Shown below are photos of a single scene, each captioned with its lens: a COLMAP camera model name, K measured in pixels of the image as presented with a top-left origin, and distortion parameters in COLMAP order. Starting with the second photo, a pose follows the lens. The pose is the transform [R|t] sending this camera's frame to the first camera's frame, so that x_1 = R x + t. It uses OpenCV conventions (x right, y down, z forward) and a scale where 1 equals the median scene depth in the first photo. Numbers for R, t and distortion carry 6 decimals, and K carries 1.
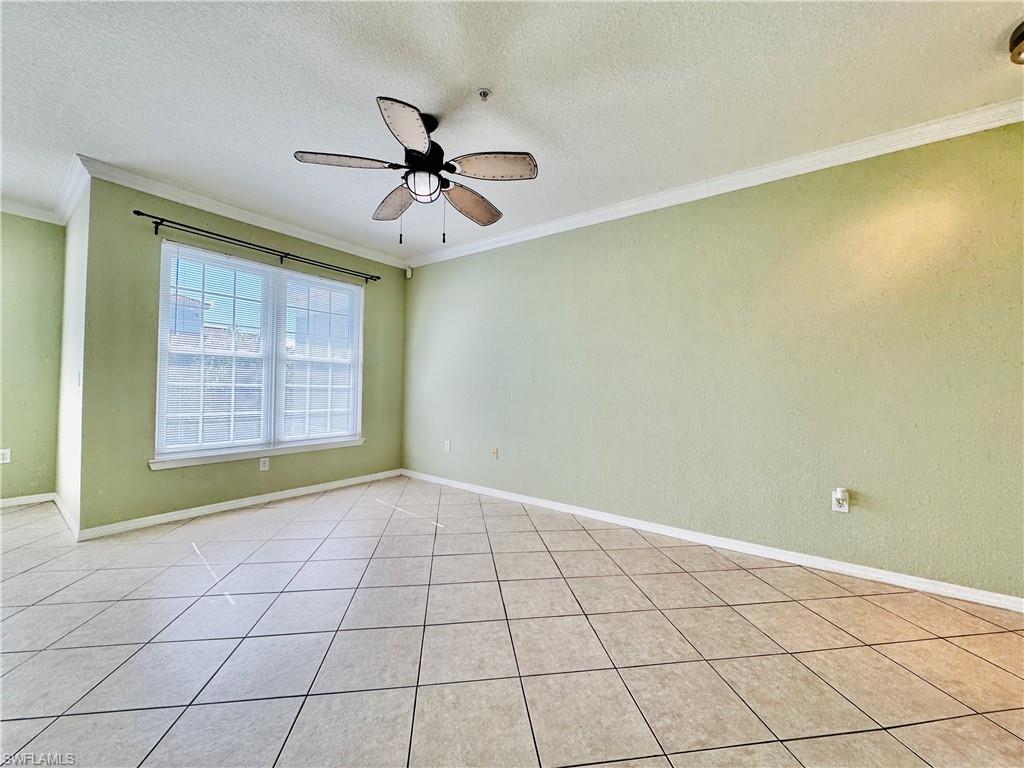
lens RADIAL K [[411.8, 0, 508.7], [0, 411.8, 389.4], [0, 0, 1]] dist [-0.002451, 0.000739]
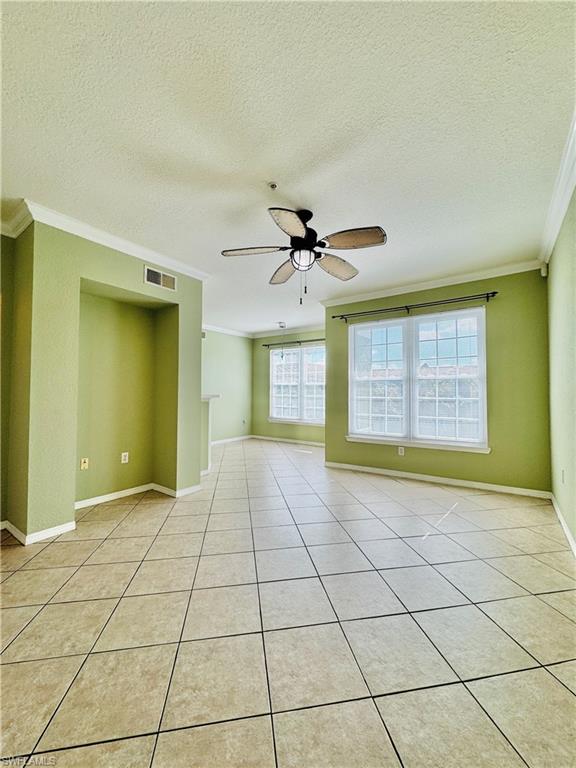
lens RADIAL K [[308.9, 0, 293.0], [0, 308.9, 388.8], [0, 0, 1]] dist [-0.002451, 0.000739]
pose [[0.023663, -0.029820, -0.999275, 0.683988], [-0.004564, 0.999541, -0.029936, -0.010941], [0.999710, 0.005269, 0.023516, 0.760161]]
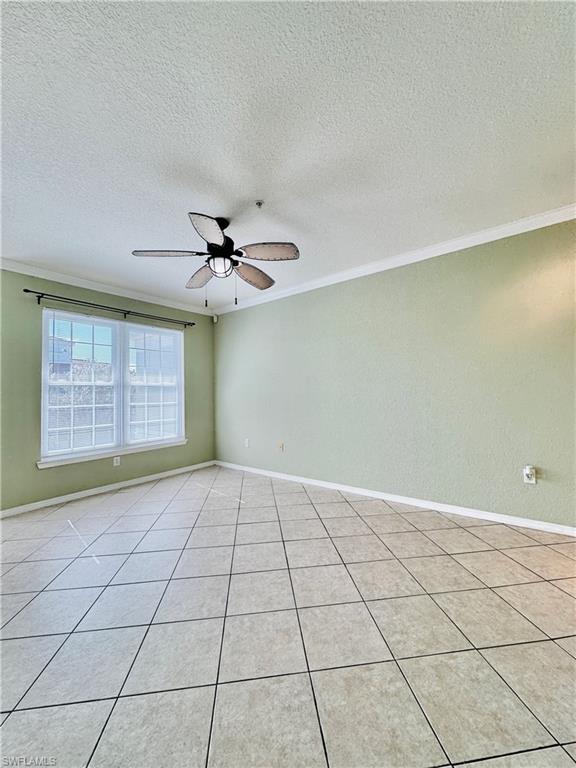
lens RADIAL K [[308.9, 0, 287.8], [0, 308.9, 387.2], [0, 0, 1]] dist [-0.002451, 0.000739]
pose [[0.998915, -0.039876, -0.024046, 0.030603], [0.039268, 0.998910, -0.025232, -0.027467], [0.025026, 0.024260, 0.999392, -0.054641]]
